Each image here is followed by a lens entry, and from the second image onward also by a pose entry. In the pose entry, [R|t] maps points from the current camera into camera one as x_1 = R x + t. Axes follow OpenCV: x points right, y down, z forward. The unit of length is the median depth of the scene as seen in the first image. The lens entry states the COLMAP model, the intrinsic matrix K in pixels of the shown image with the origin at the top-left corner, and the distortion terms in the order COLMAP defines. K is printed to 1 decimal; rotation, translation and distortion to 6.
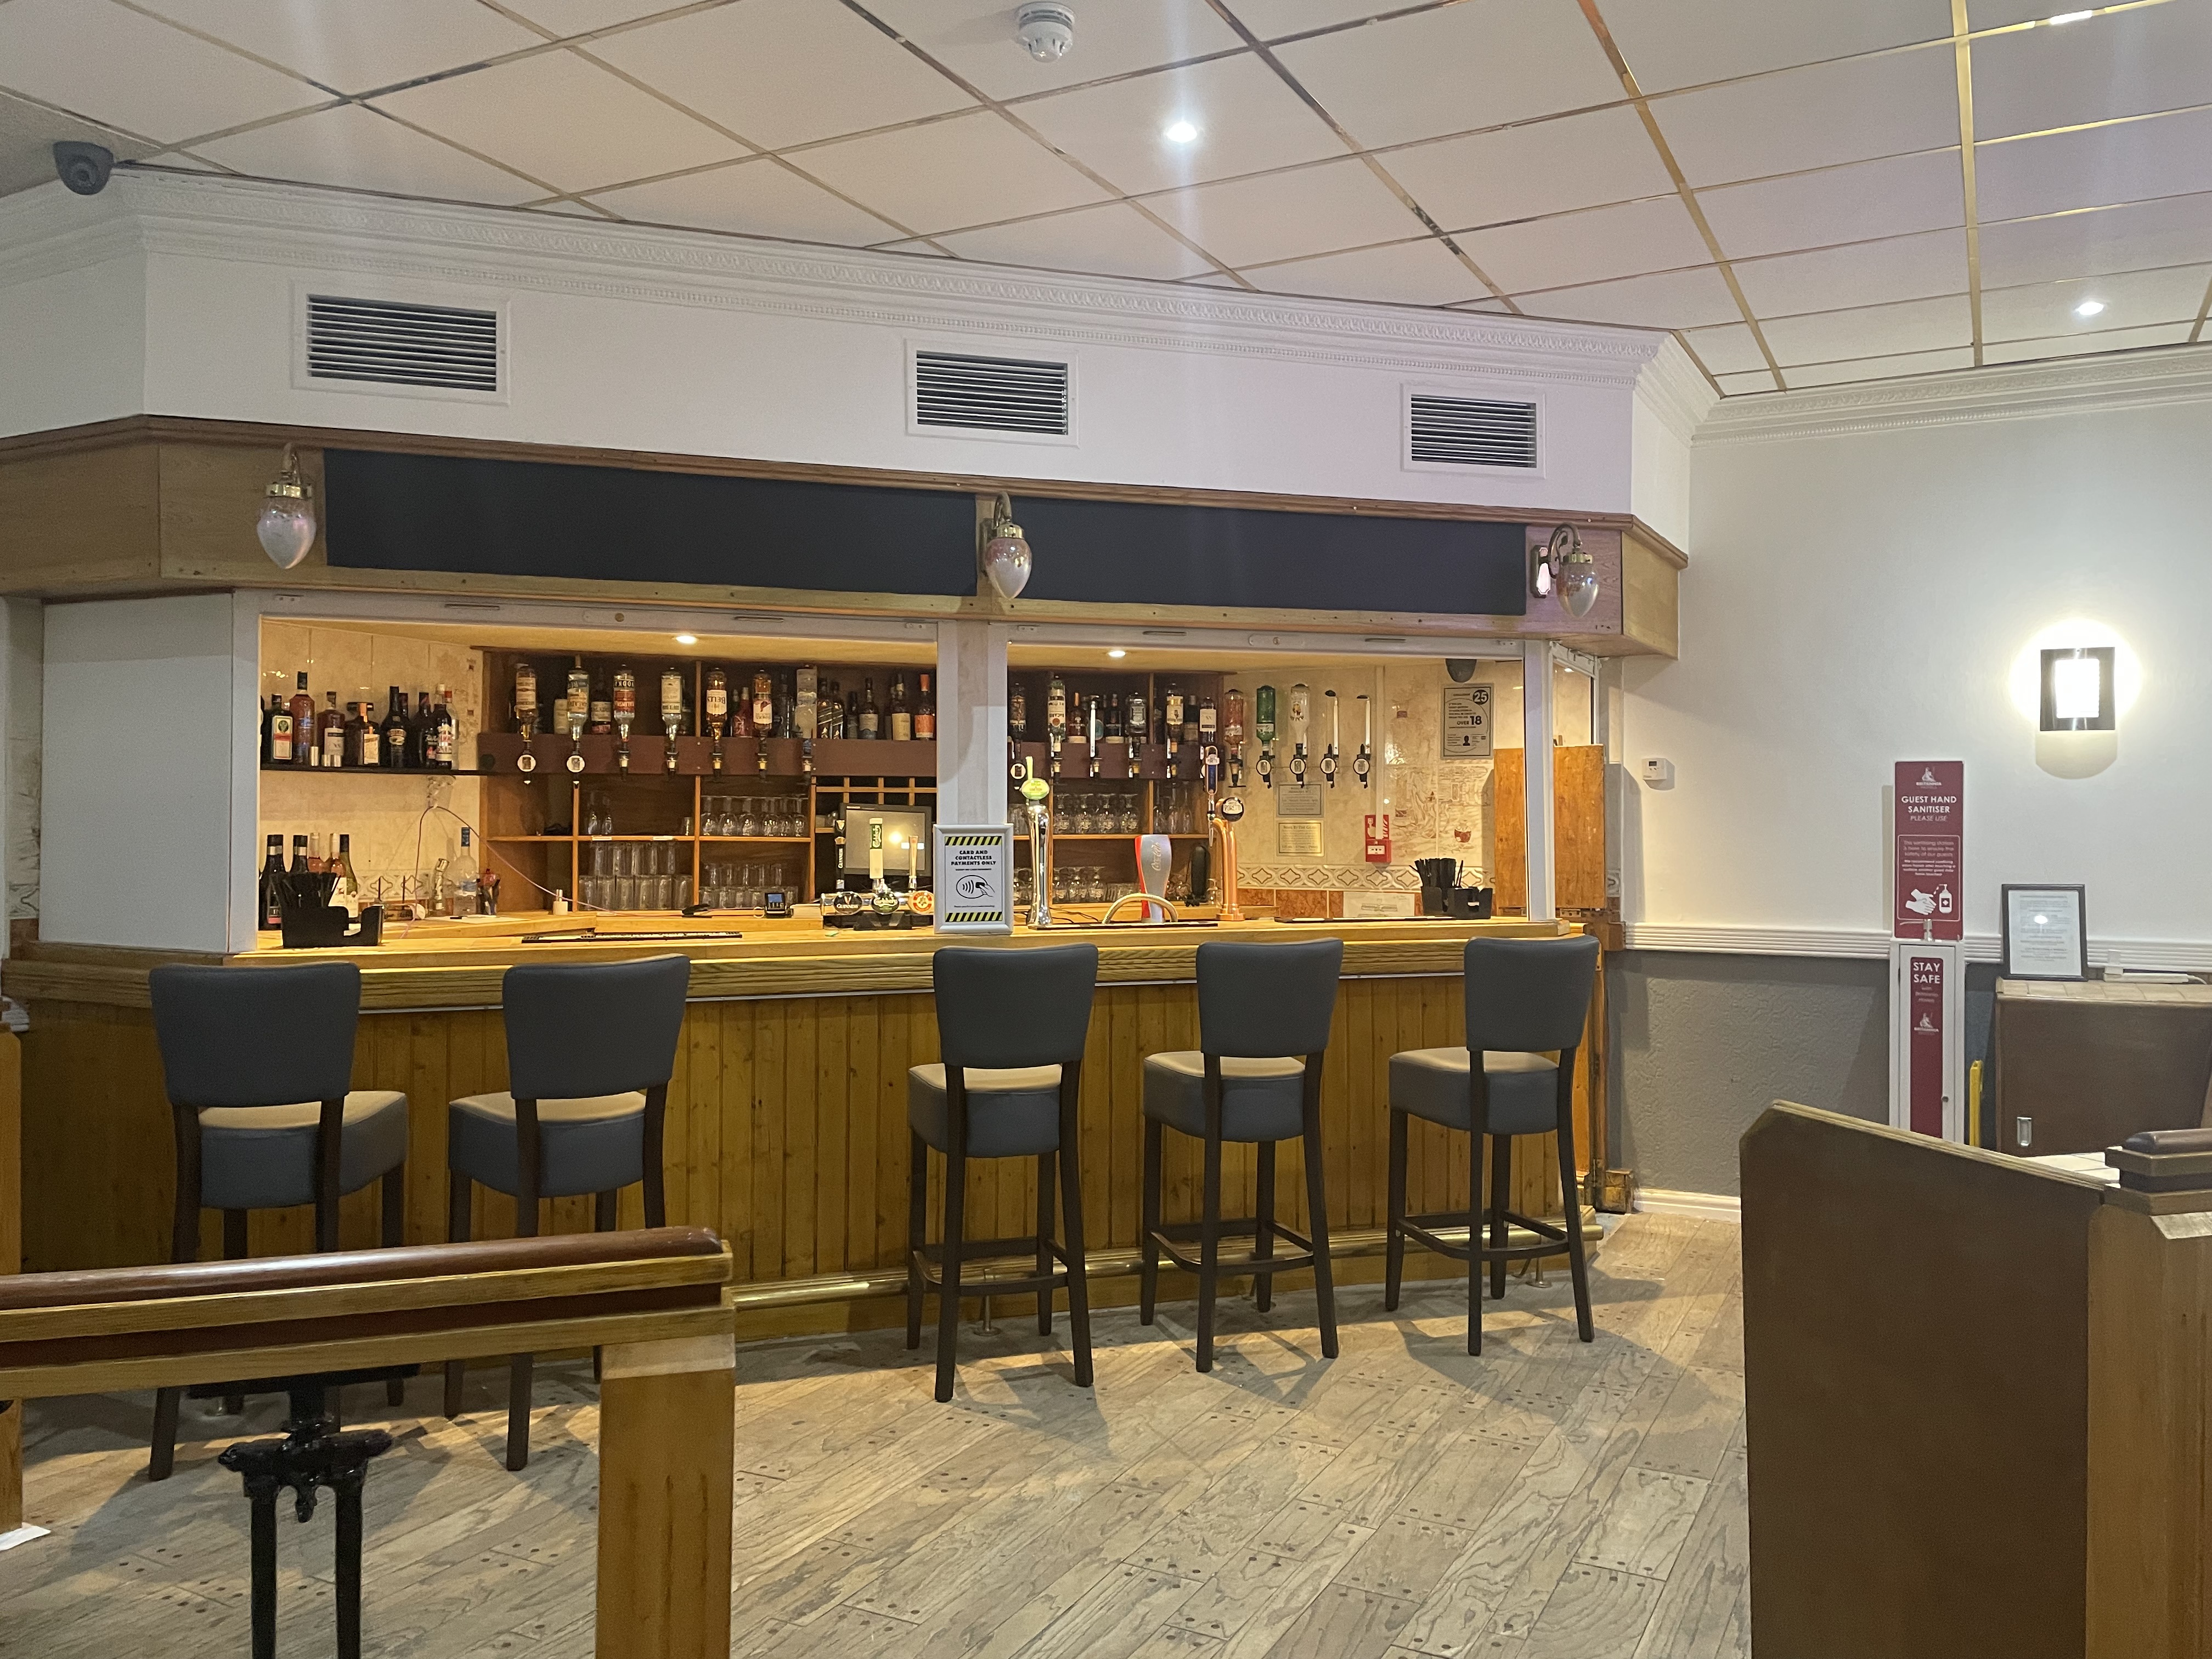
lens RADIAL K [[1714.6, 0, 1106.6], [0, 1714.6, 793.1], [0, 0, 1]] dist [0.108861, -0.145461]
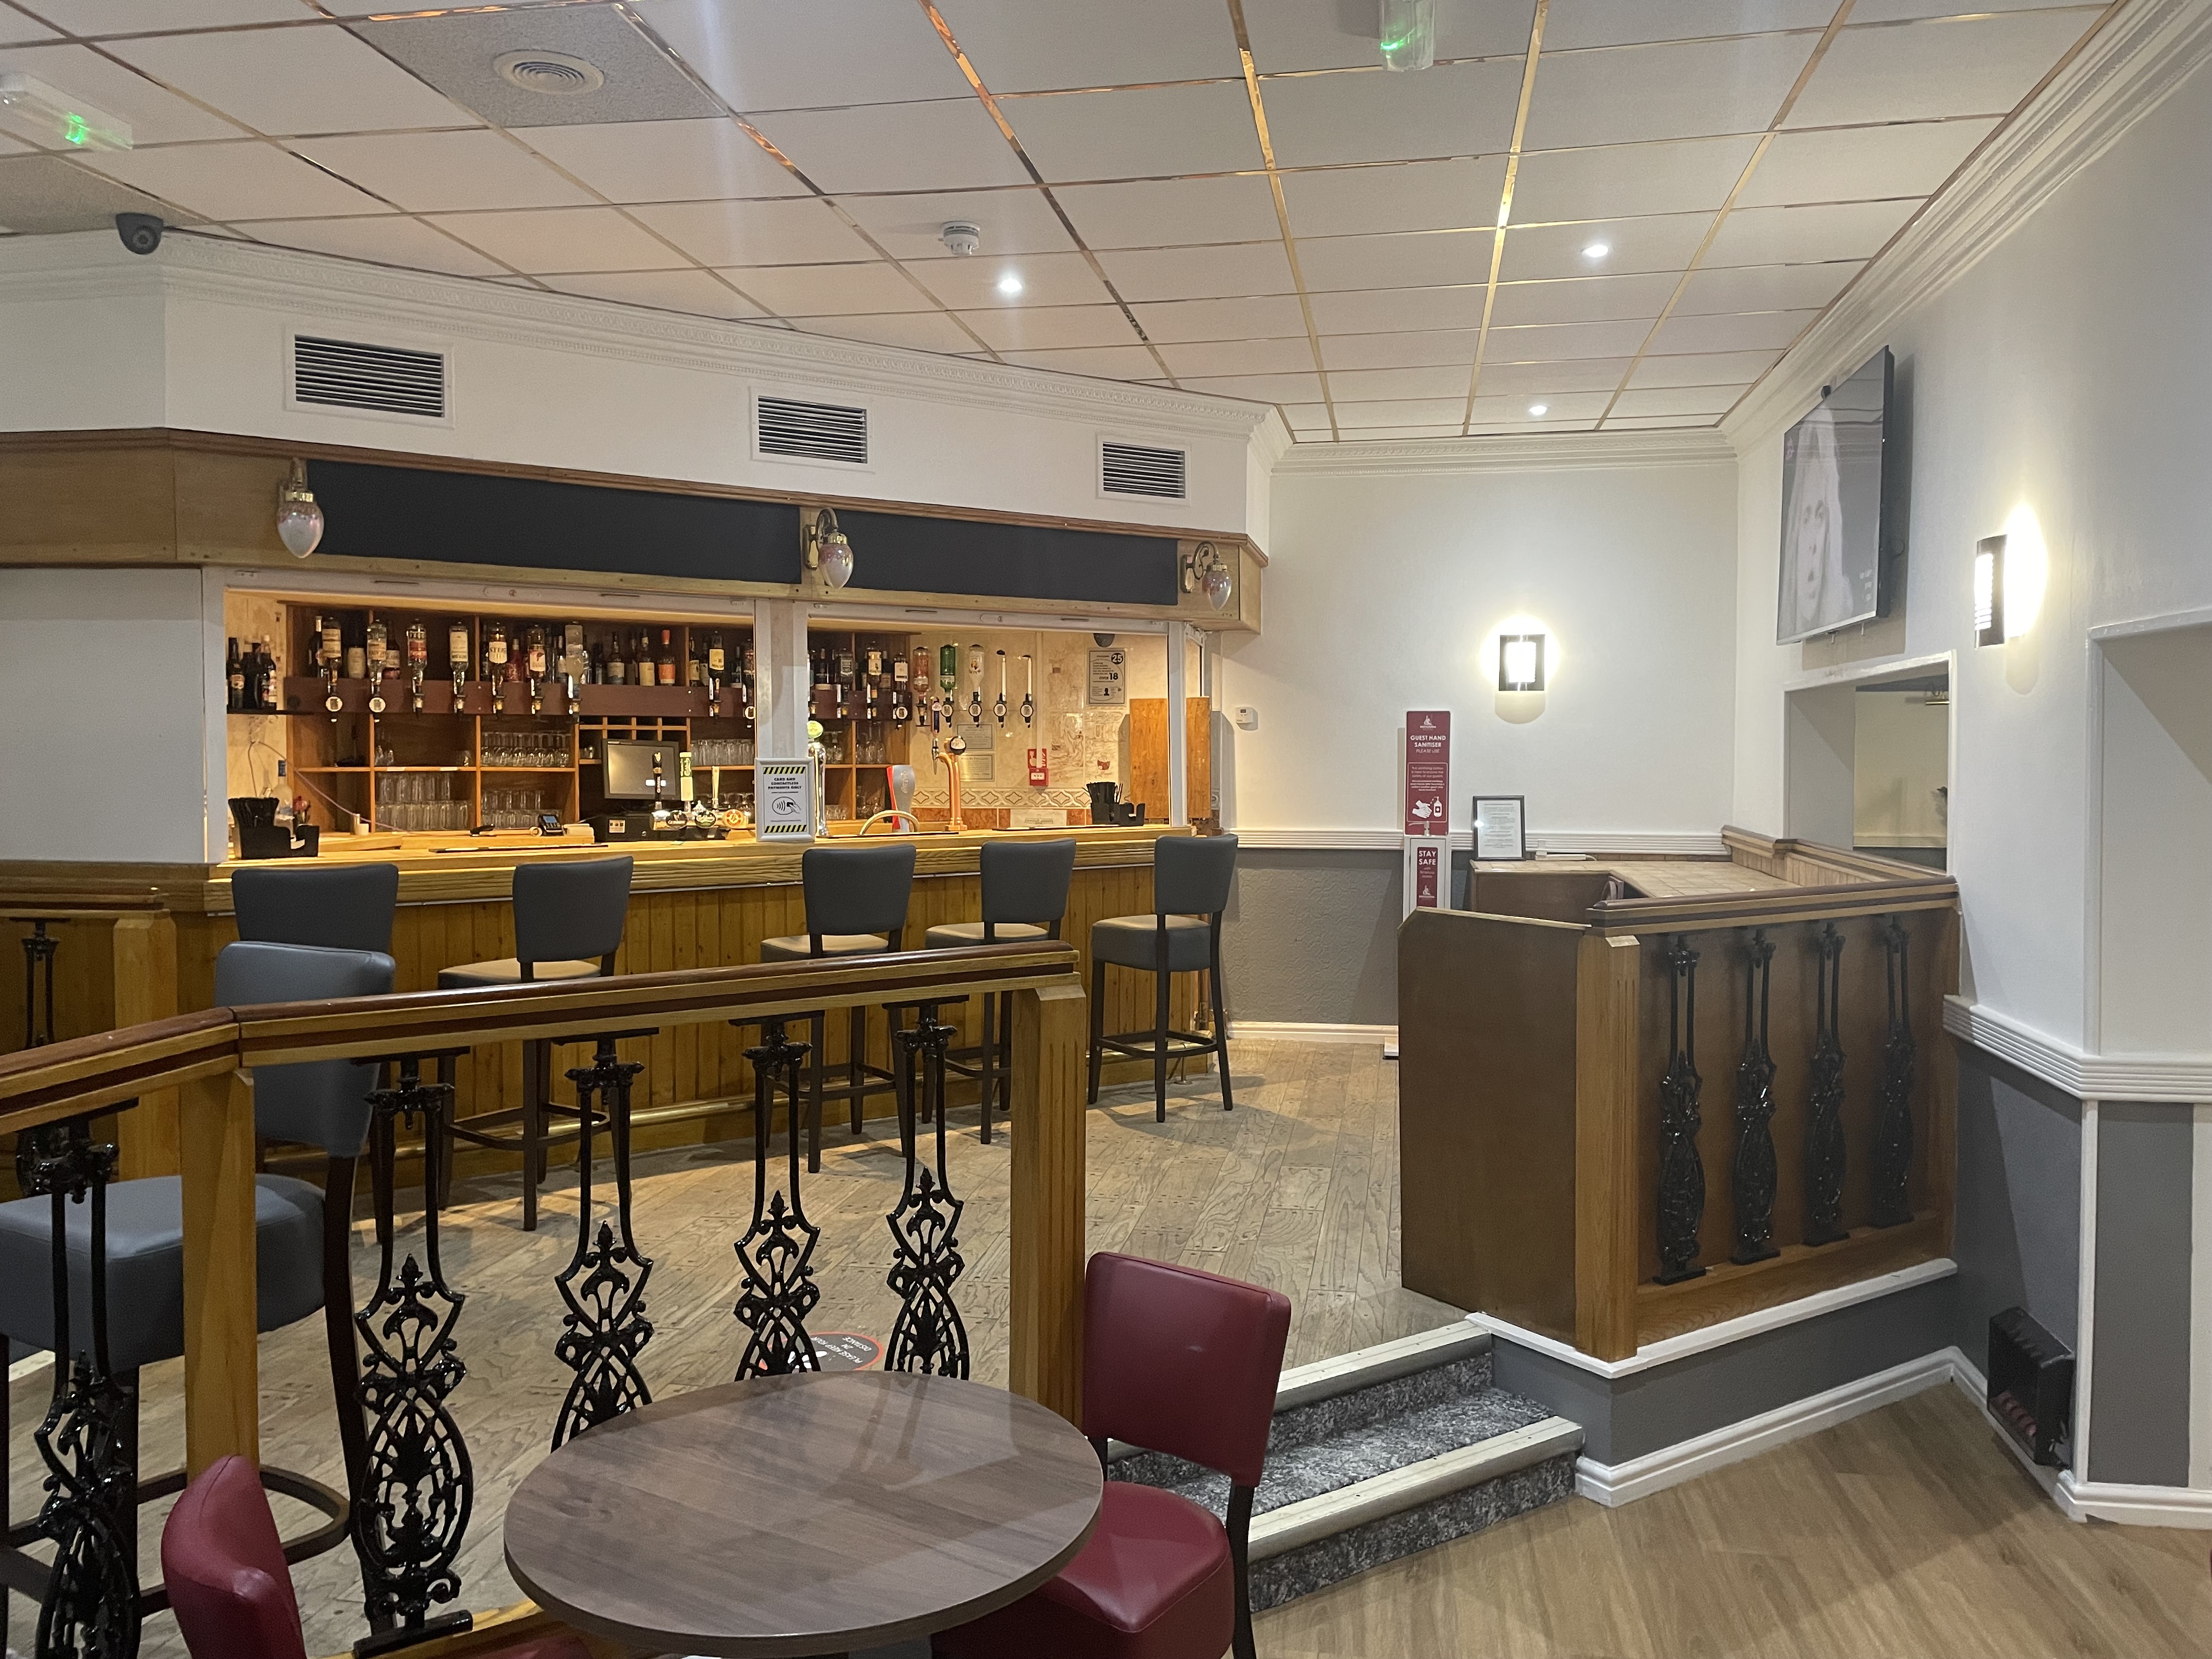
lens RADIAL K [[1714.6, 0, 1106.6], [0, 1714.6, 793.1], [0, 0, 1]] dist [0.108861, -0.145461]
pose [[0.955091, -0.008427, 0.296192, -0.203798], [-0.004058, 0.999130, 0.041510, -0.008894], [-0.296284, -0.040848, 0.954226, -0.278563]]
